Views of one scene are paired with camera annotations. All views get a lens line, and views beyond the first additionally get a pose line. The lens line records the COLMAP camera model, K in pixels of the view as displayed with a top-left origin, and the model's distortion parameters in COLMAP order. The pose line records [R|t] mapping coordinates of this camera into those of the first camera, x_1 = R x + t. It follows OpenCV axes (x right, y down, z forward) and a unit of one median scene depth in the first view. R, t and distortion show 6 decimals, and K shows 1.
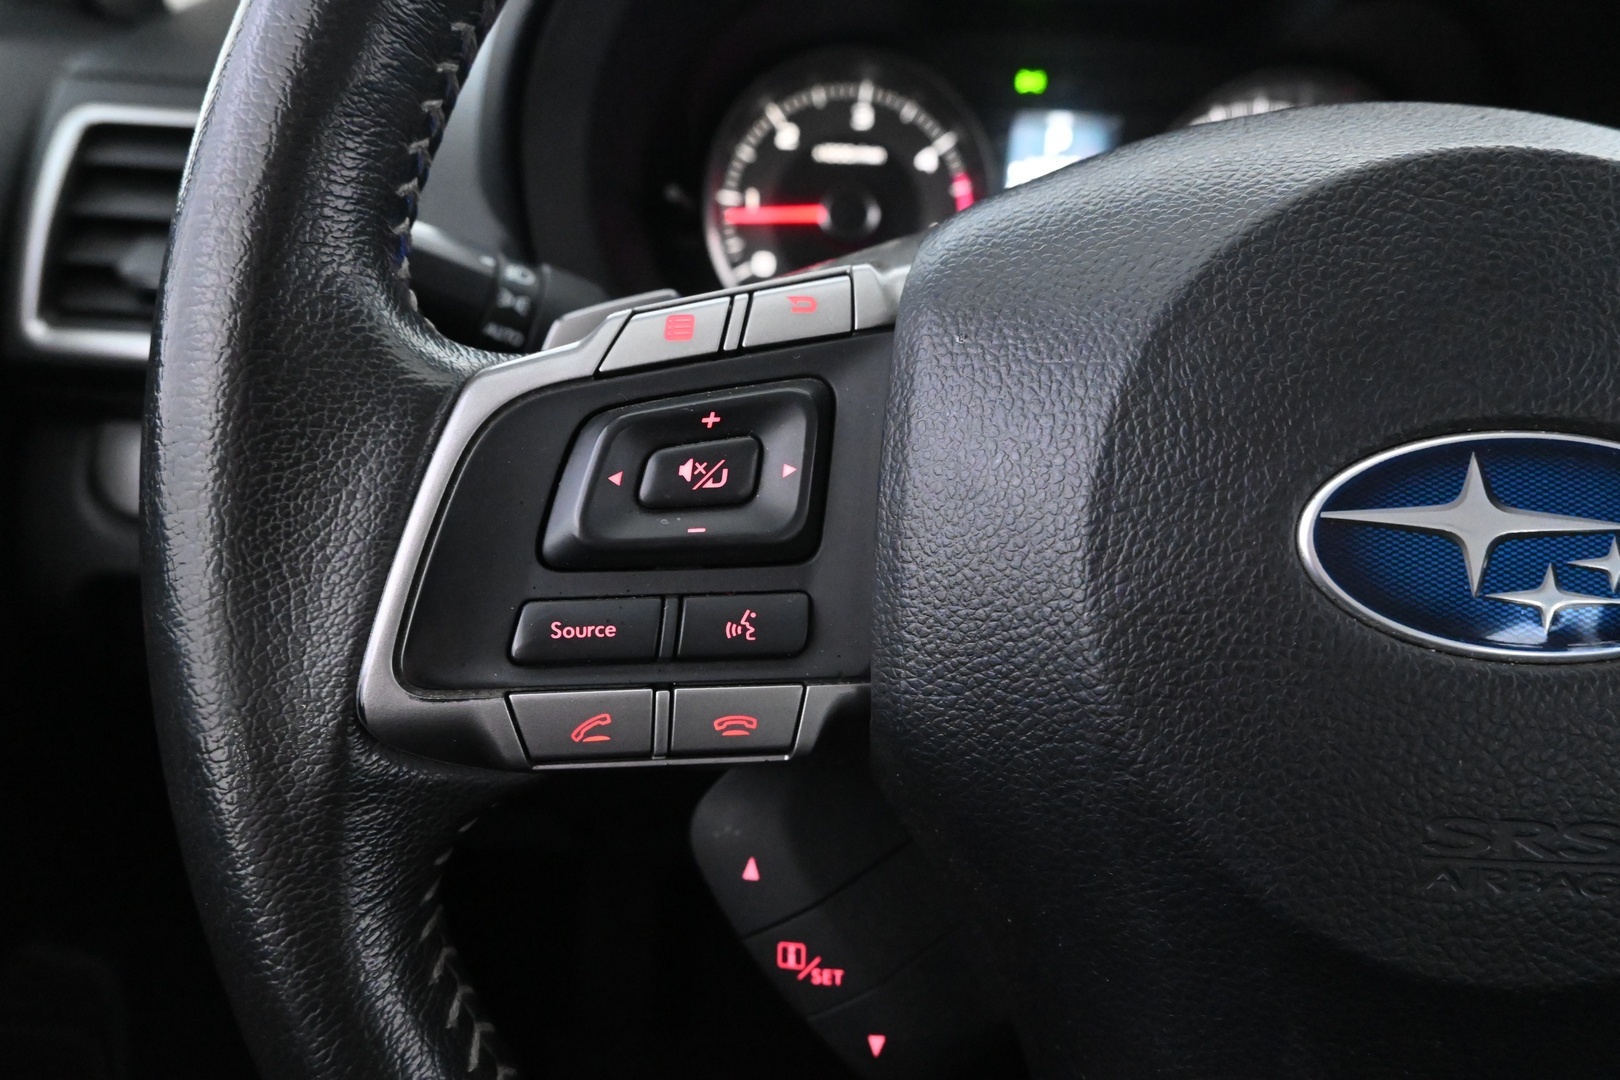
lens RADIAL K [[1146.4, 0, 810.0], [0, 1146.4, 540.0], [0, 0, 1]] dist [0.012715, 0.002944]
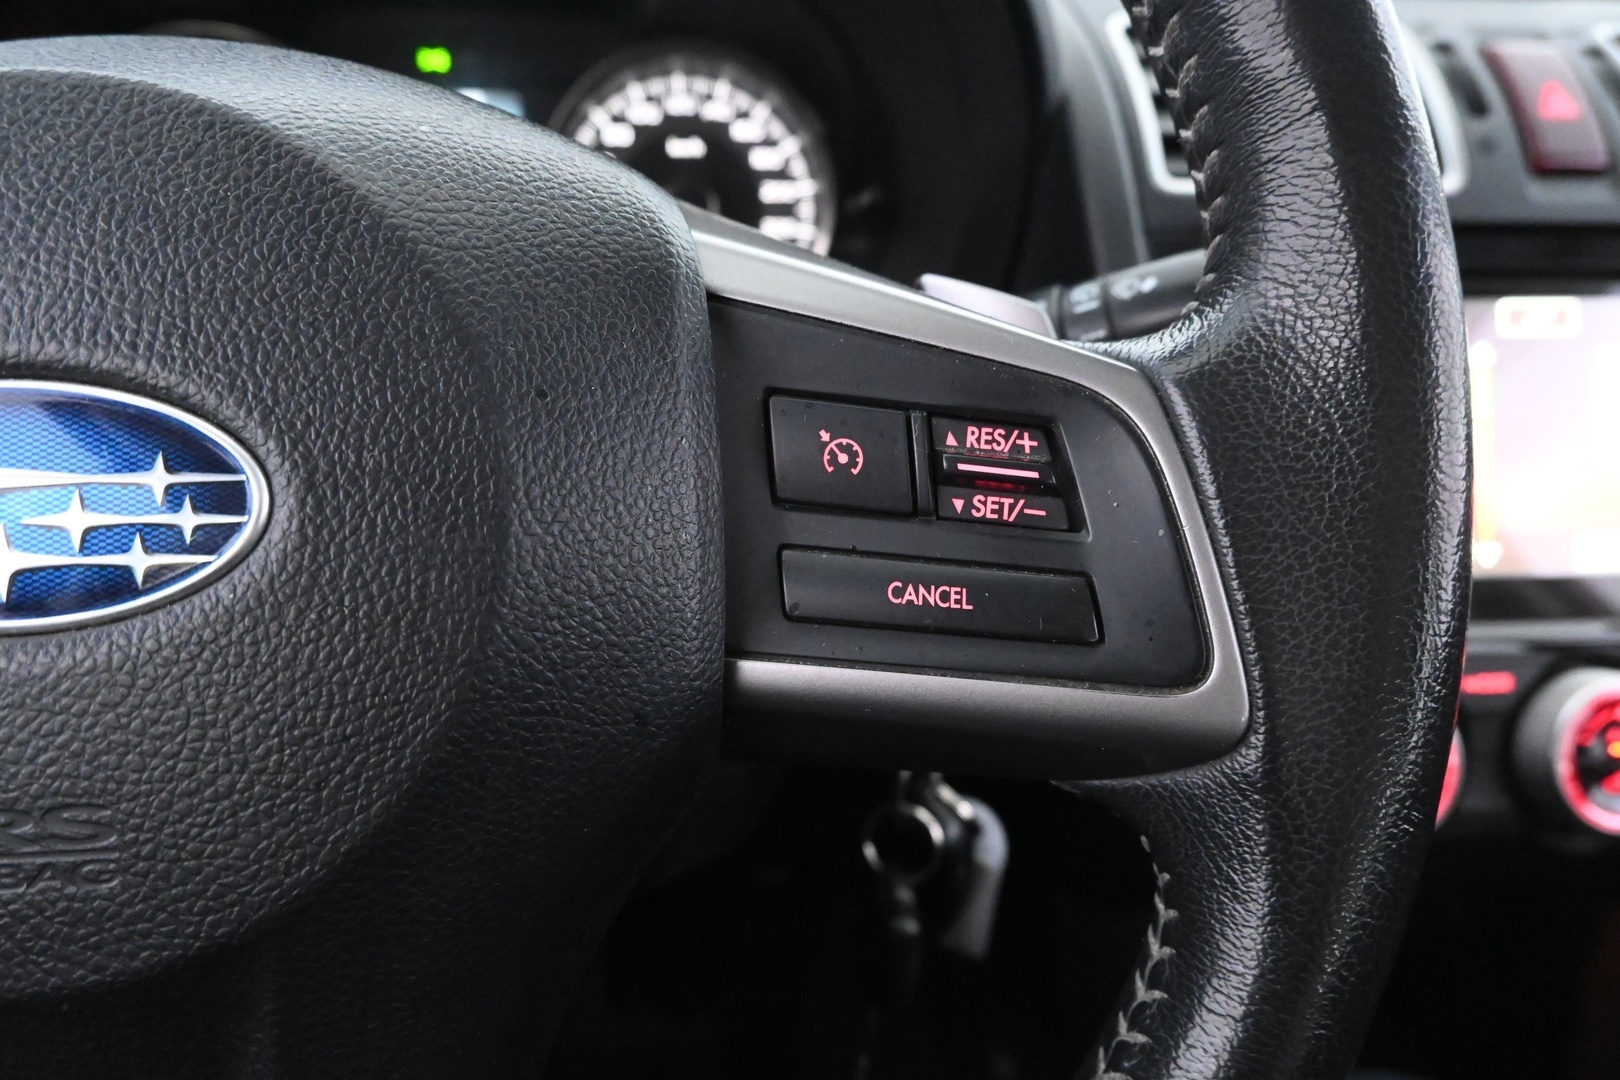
lens RADIAL K [[1146.4, 0, 810.0], [0, 1146.4, 540.0], [0, 0, 1]] dist [0.012715, 0.002944]
pose [[0.995371, -0.055274, 0.078619, 0.998413], [0.055710, 0.998441, -0.003356, 0.059504], [-0.078311, 0.007720, 0.996899, 0.040148]]
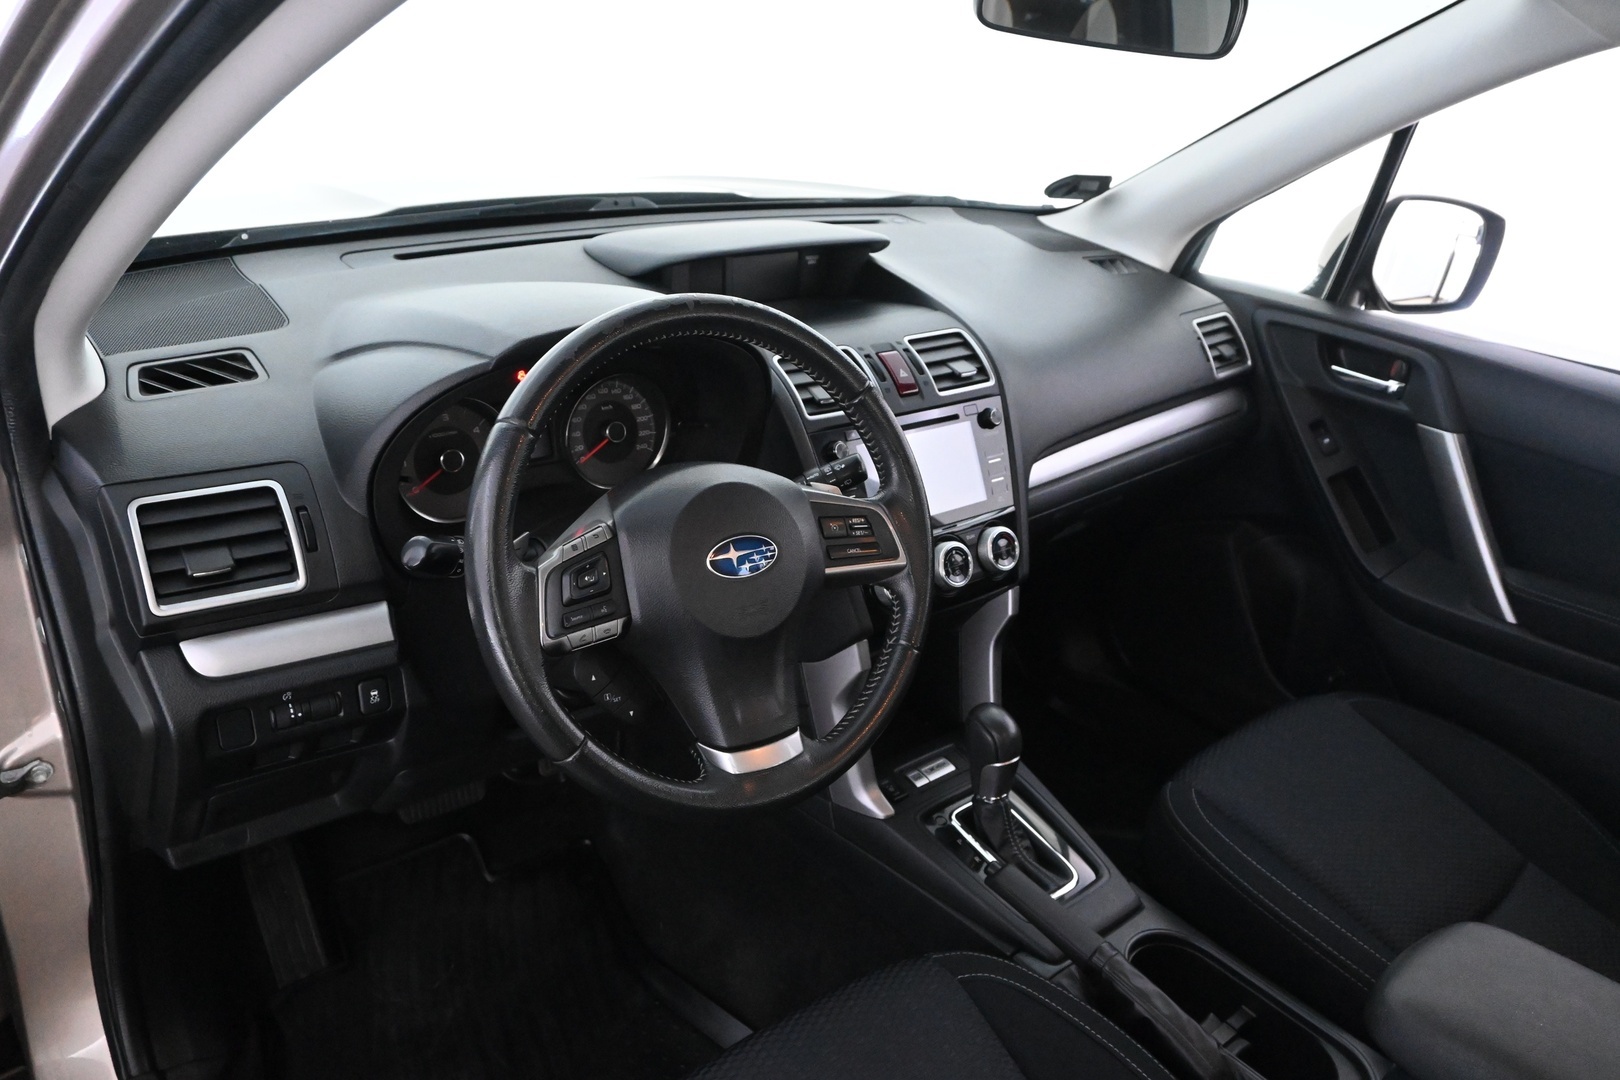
lens RADIAL K [[1338.5, 0, 810.0], [0, 1338.5, 540.0], [0, 0, 1]] dist [0.000301, 0.000071]
pose [[0.789540, -0.238966, 0.565263, -2.296751], [0.242970, 0.967530, 0.069653, -0.365073], [-0.563553, 0.082348, 0.821965, -3.763454]]
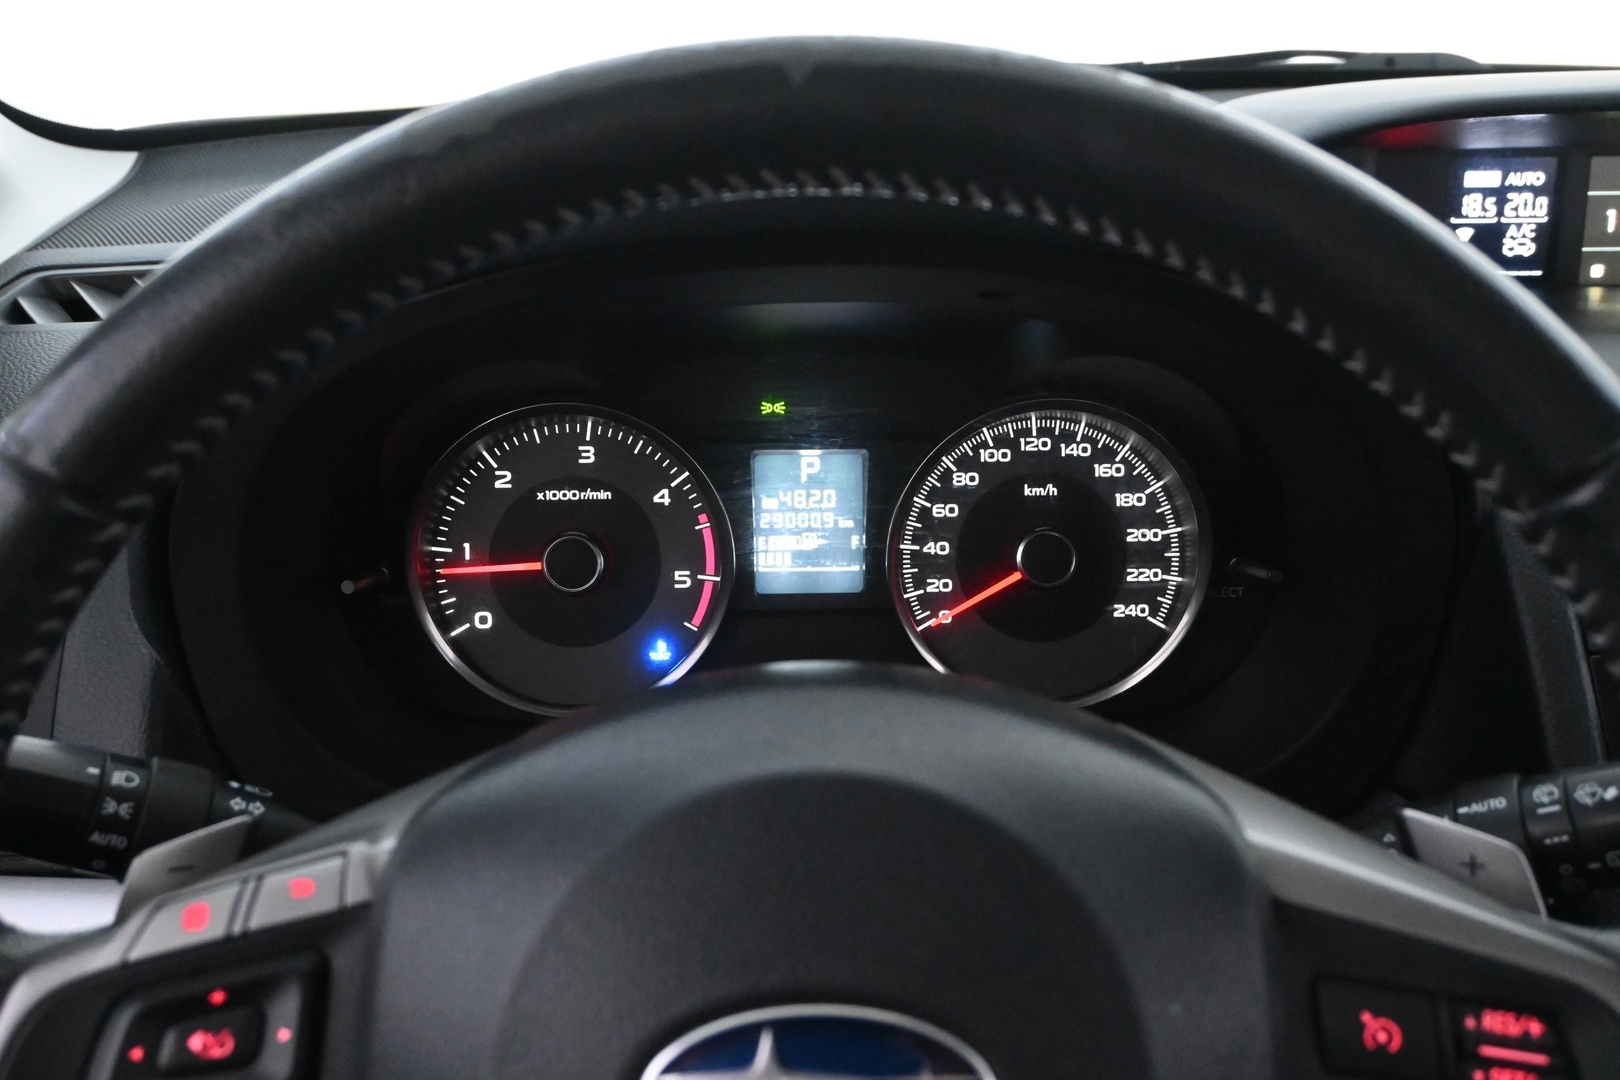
lens RADIAL K [[1800.4, 0, 810.0], [0, 1800.4, 540.0], [0, 0, 1]] dist [0.010367, -0.002957]
pose [[0.998767, -0.048307, -0.011438, 0.567959], [0.046603, 0.991774, -0.119216, -0.317321], [0.017103, 0.118536, 0.992802, -0.916810]]
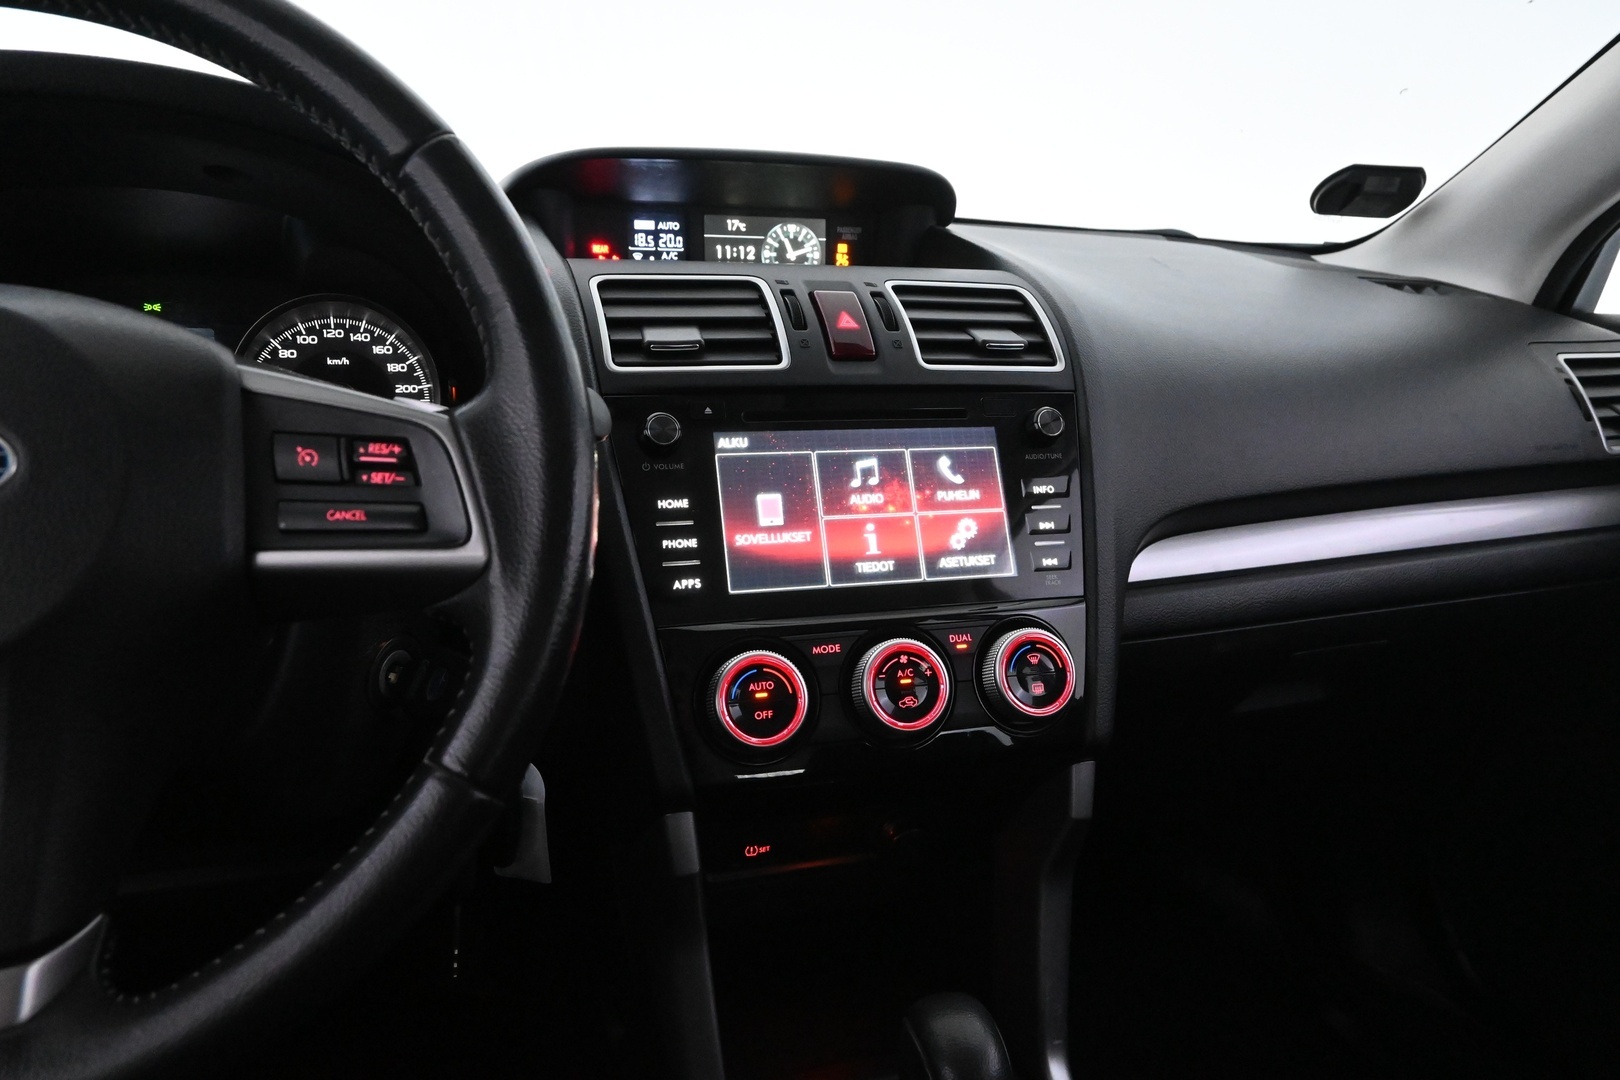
lens RADIAL K [[1146.4, 0, 810.0], [0, 1146.4, 540.0], [0, 0, 1]] dist [0.012715, 0.002944]
pose [[0.962332, -0.086969, 0.257592, 1.424105], [0.139482, 0.971197, -0.193187, 0.653731], [-0.233371, 0.221840, 0.946744, -1.151089]]
